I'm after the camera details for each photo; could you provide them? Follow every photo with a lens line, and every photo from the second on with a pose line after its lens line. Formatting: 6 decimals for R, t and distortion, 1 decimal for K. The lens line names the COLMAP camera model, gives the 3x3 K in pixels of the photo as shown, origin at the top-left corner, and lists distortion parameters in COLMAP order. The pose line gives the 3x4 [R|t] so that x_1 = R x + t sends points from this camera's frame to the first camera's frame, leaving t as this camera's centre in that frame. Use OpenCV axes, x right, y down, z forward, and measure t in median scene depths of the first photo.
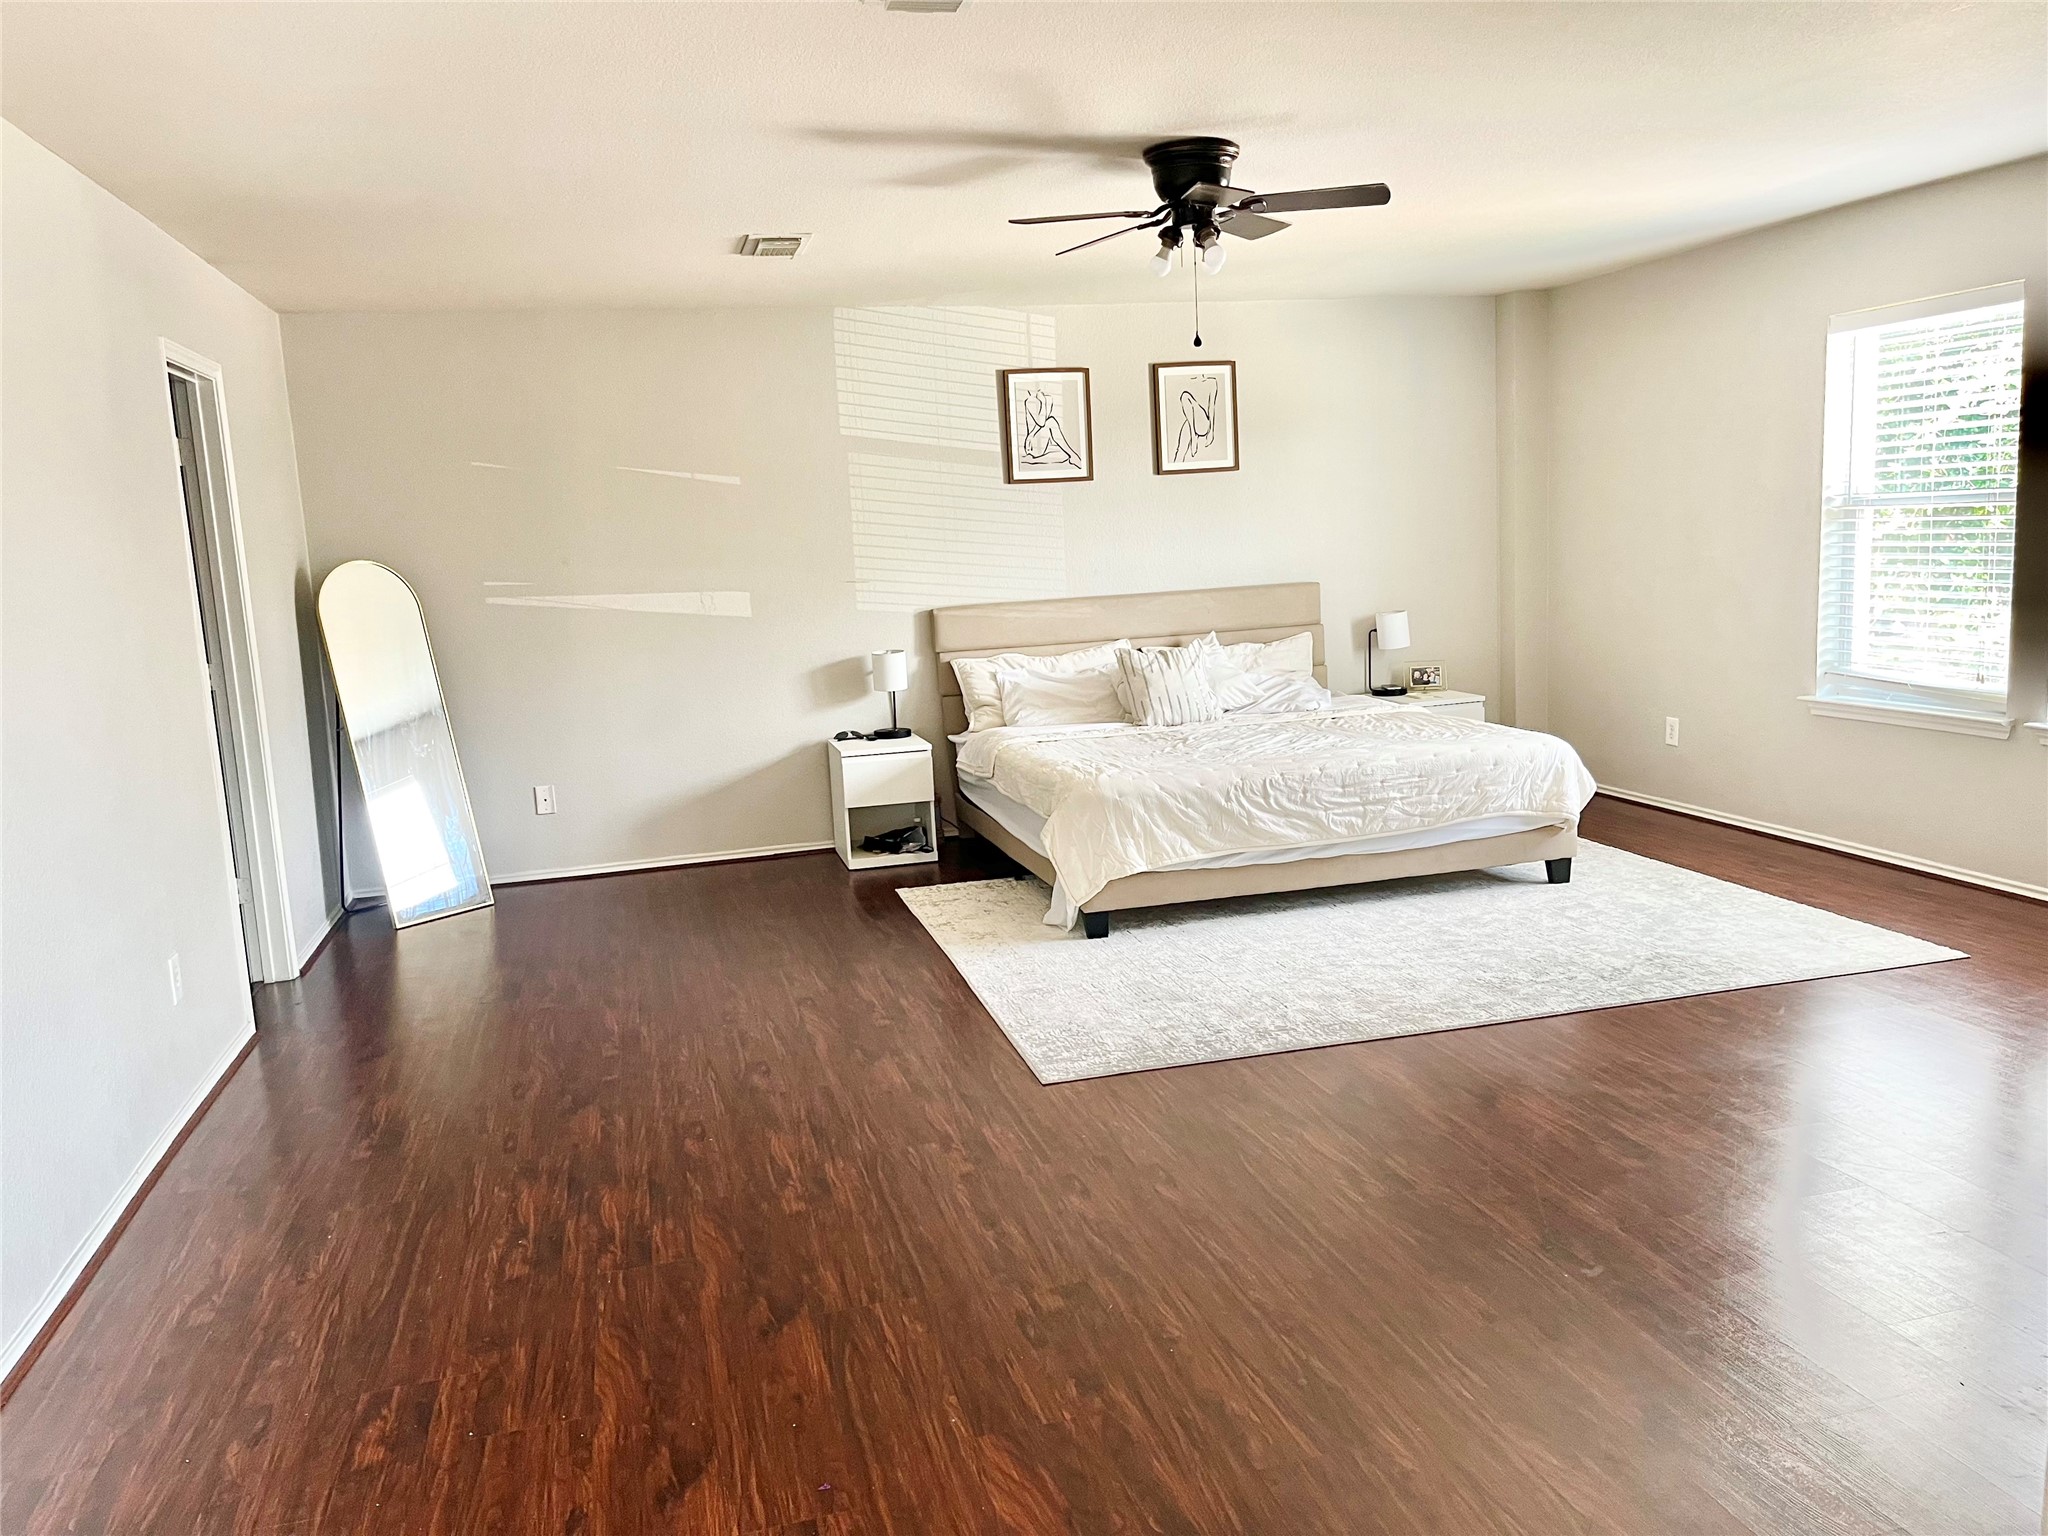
lens RADIAL K [[1545.3, 0, 1017.9], [0, 1545.3, 783.4], [0, 0, 1]] dist [0.062423, -0.075838]
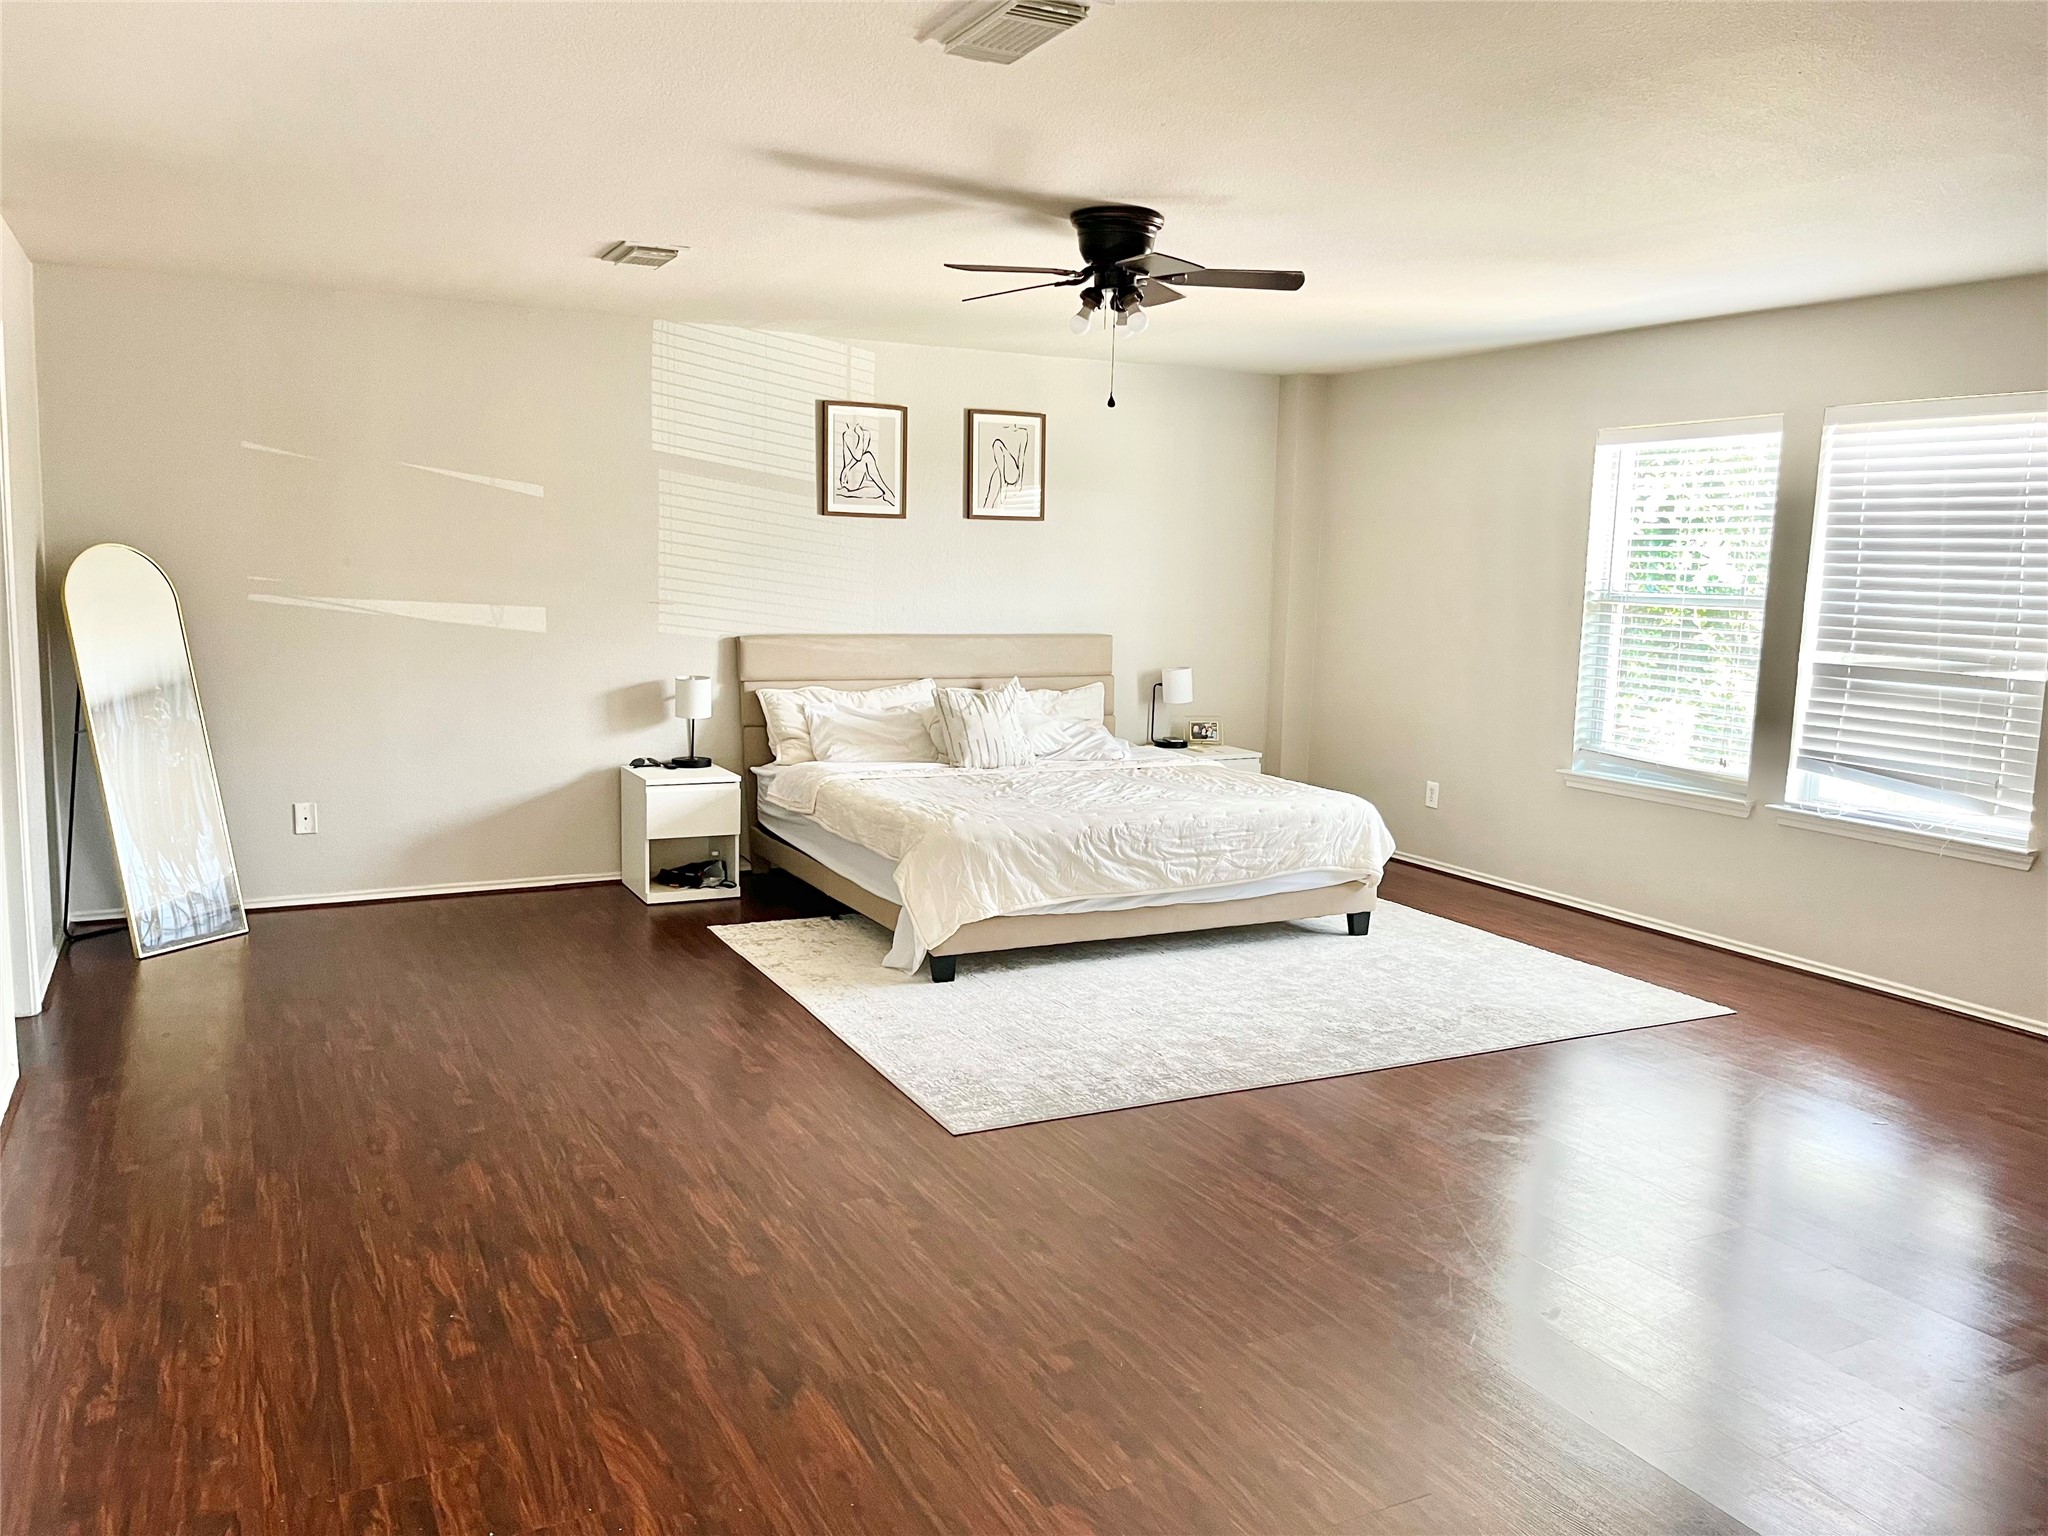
lens RADIAL K [[1551.6, 0, 1024.0], [0, 1551.6, 768.0], [0, 0, 1]] dist [0.061835, -0.080765]
pose [[0.974546, 0.046153, 0.219385, -0.113440], [-0.039361, 0.998604, -0.035231, -0.003545], [-0.220705, 0.025699, 0.975002, 0.013397]]
